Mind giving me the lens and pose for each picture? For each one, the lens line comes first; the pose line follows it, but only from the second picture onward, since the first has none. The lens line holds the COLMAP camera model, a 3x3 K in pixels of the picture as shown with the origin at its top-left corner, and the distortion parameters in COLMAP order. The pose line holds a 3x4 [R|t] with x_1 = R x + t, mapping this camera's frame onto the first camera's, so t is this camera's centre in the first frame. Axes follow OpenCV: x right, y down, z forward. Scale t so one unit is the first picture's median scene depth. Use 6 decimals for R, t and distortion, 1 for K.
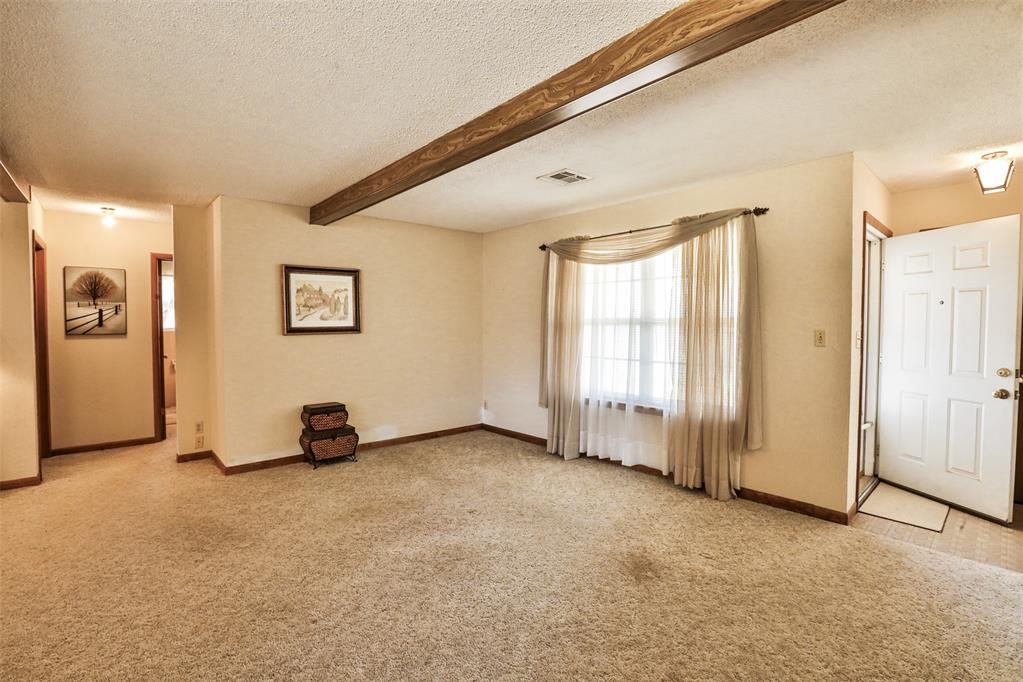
lens RADIAL K [[482.4, 0, 511.5], [0, 482.4, 341.0], [0, 0, 1]] dist [-0.005447, -0.000412]
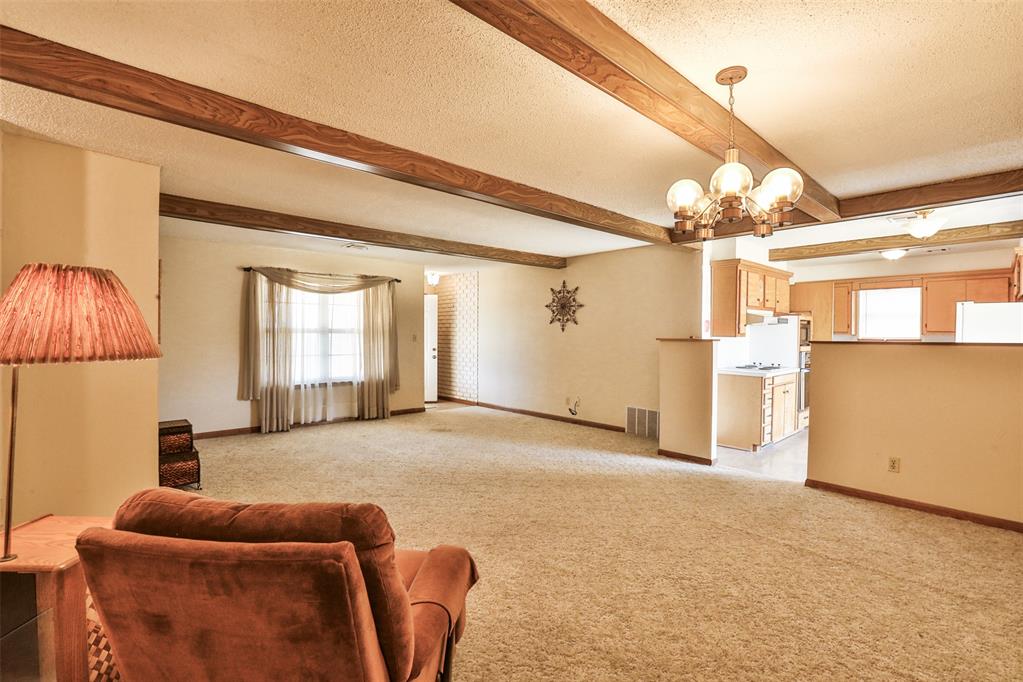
lens RADIAL K [[482.4, 0, 511.5], [0, 482.4, 341.0], [0, 0, 1]] dist [-0.005447, -0.000412]
pose [[0.002582, -0.015762, 0.999872, -1.321513], [0.031392, 0.999384, 0.015673, -0.011331], [-0.999504, 0.031348, 0.003075, 0.379276]]
